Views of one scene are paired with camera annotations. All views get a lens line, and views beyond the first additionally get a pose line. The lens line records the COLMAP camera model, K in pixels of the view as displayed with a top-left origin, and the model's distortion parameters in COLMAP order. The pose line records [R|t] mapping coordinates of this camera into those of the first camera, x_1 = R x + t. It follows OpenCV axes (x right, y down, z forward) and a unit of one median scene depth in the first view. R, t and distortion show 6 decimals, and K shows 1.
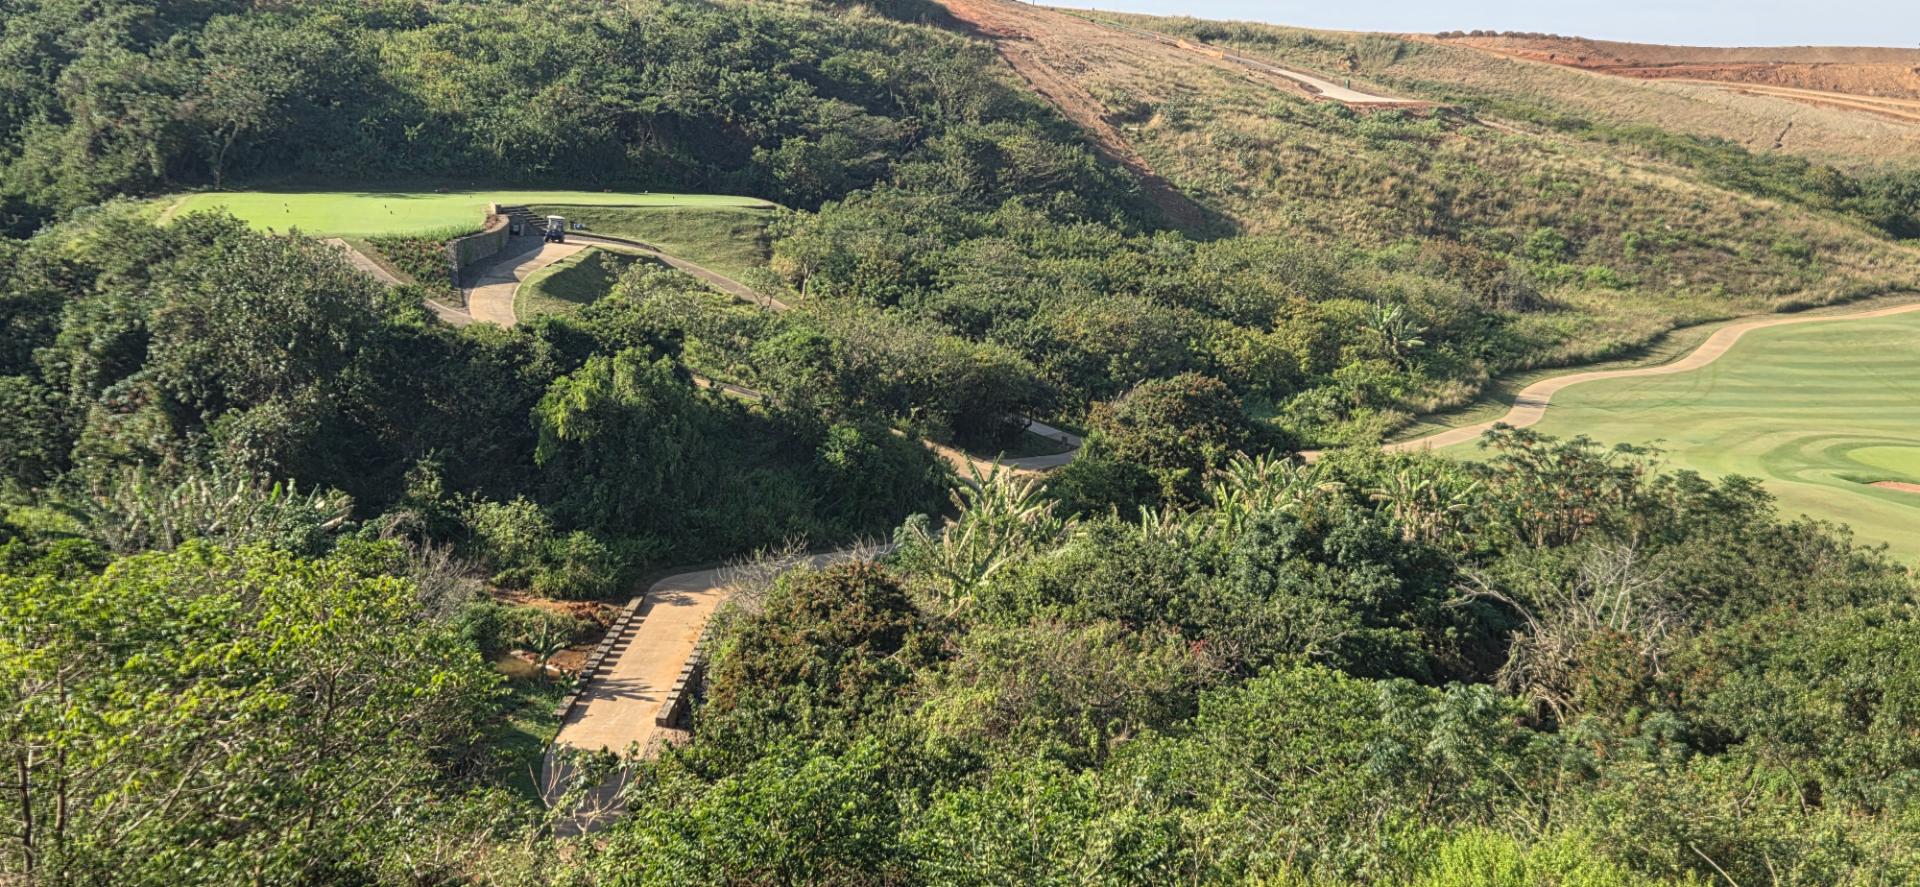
lens RADIAL K [[2154.9, 0, 972.3], [0, 2154.9, 407.8], [0, 0, 1]] dist [0.063125, 0.000000]
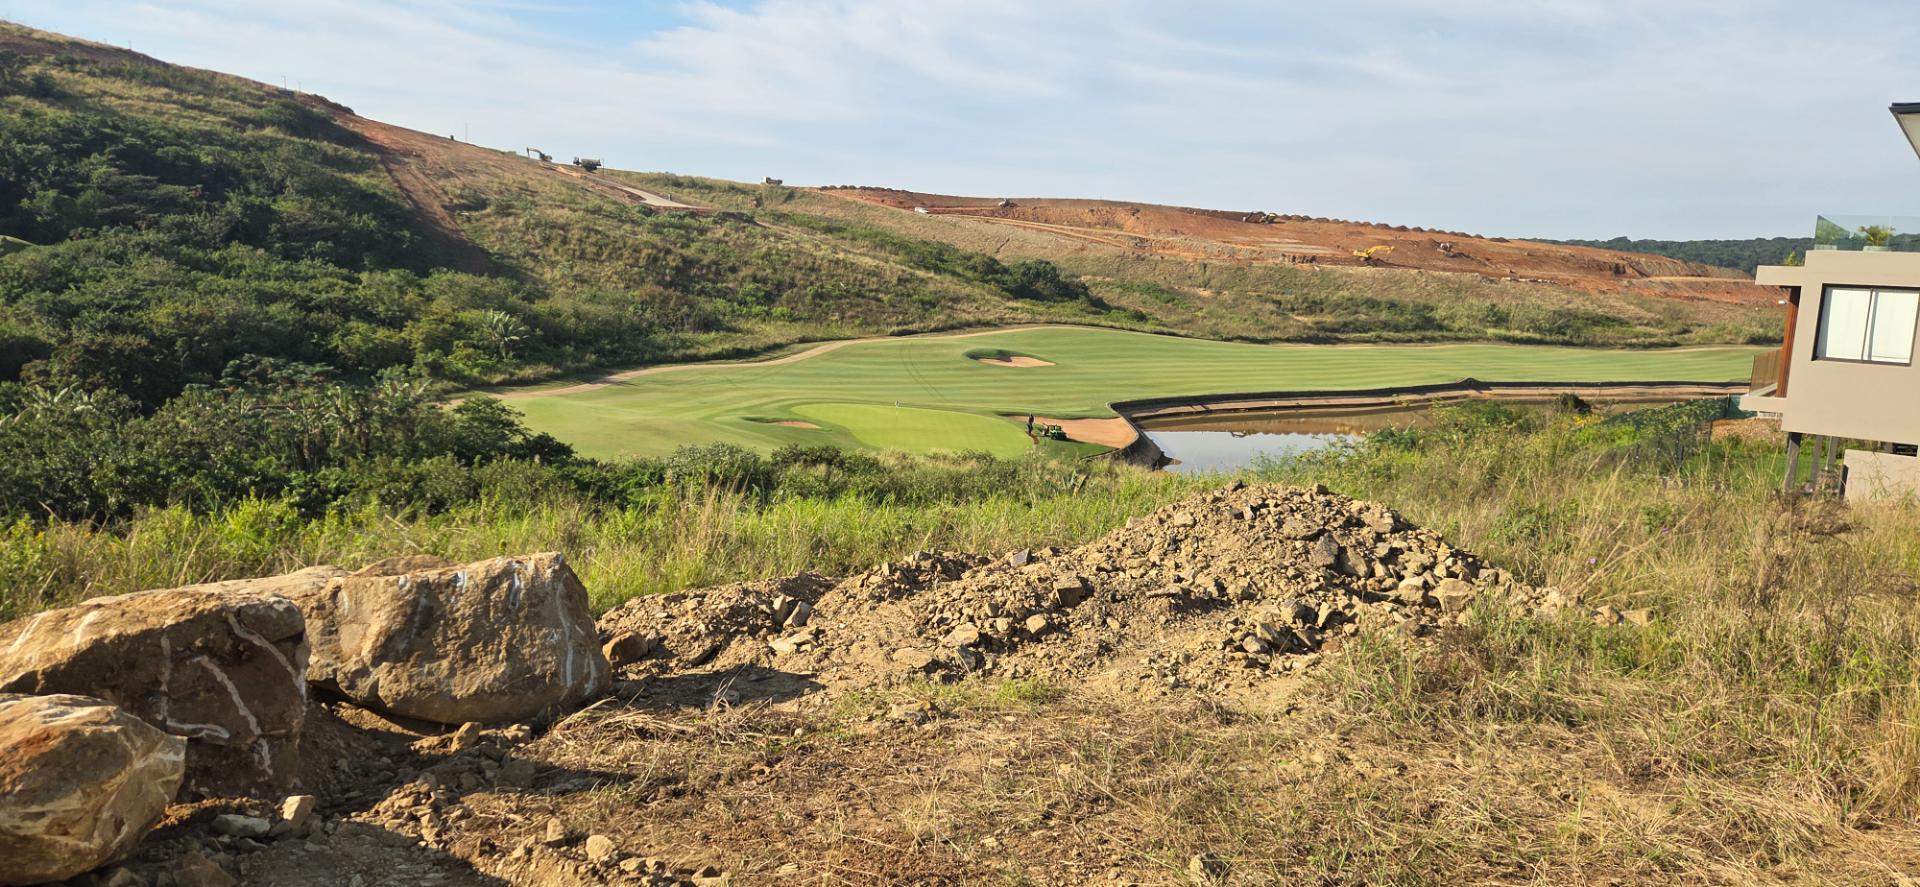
lens RADIAL K [[1295.2, 0, 944.9], [0, 1295.2, 466.4], [0, 0, 1]] dist [0.088631, -0.080284]
pose [[0.977734, -0.033641, 0.207132, 0.199119], [0.029468, 0.999296, 0.023200, 0.027224], [-0.207767, -0.016580, 0.978038, 0.079395]]
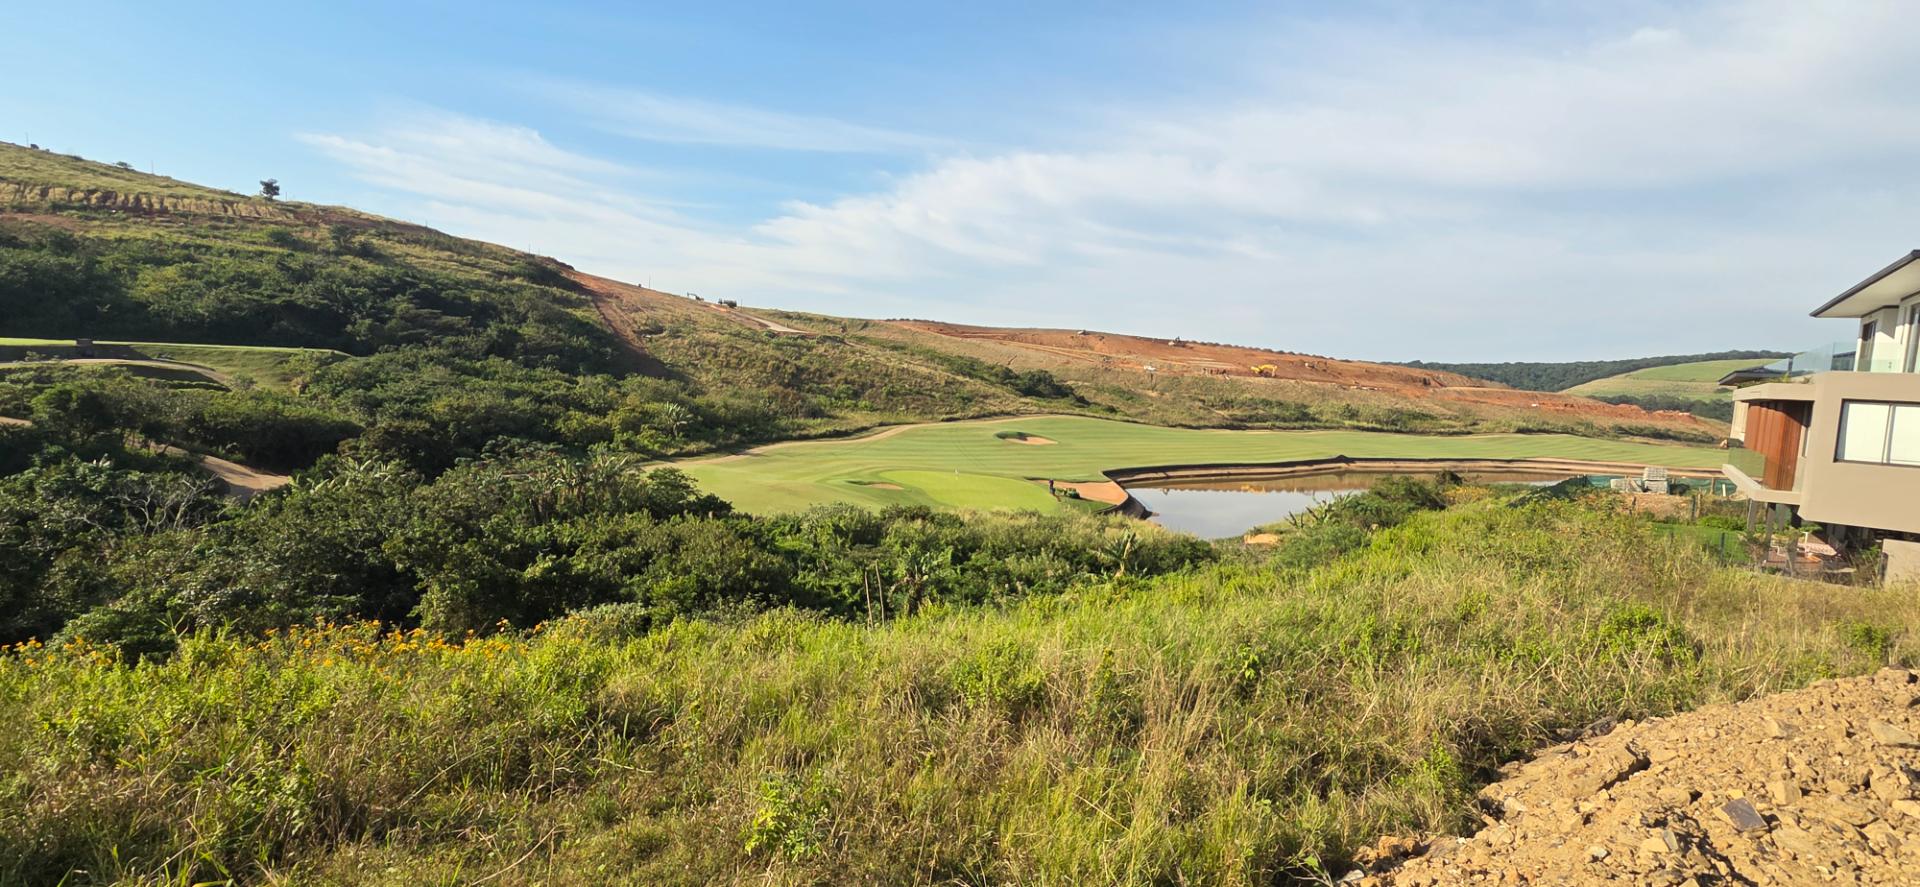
lens RADIAL K [[889.0, 0, 970.7], [0, 889.0, 453.0], [0, 0, 1]] dist [-0.005595, 0.005058]
pose [[0.975957, -0.012912, 0.217582, 0.188859], [0.022226, 0.998936, -0.040416, 0.023547], [-0.216829, 0.044280, 0.975205, 0.107024]]
